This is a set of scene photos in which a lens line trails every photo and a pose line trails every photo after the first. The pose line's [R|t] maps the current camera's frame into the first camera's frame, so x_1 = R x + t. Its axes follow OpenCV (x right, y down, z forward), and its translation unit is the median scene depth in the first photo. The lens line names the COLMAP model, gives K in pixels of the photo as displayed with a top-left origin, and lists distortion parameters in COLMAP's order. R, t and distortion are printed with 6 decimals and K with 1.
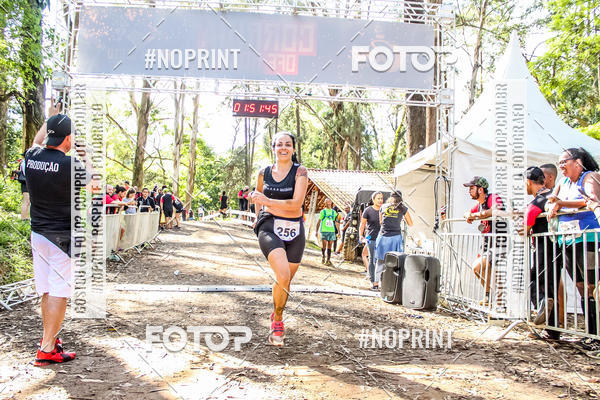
lens RADIAL K [[618.9, 0, 290.1], [0, 618.9, 201.4], [0, 0, 1]] dist [-0.117618, 0.153265]
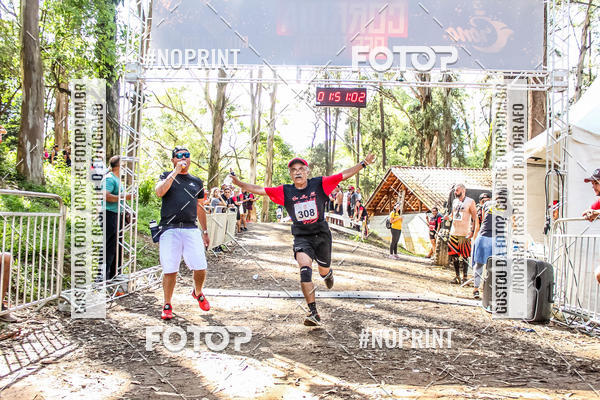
lens RADIAL K [[739.6, 0, 286.7], [0, 739.6, 197.6], [0, 0, 1]] dist [-0.060533, 0.075421]
pose [[0.988953, -0.004897, -0.148147, 0.034249], [0.006253, 0.999943, 0.008688, -0.016763], [0.148096, -0.009519, 0.988927, -0.117408]]
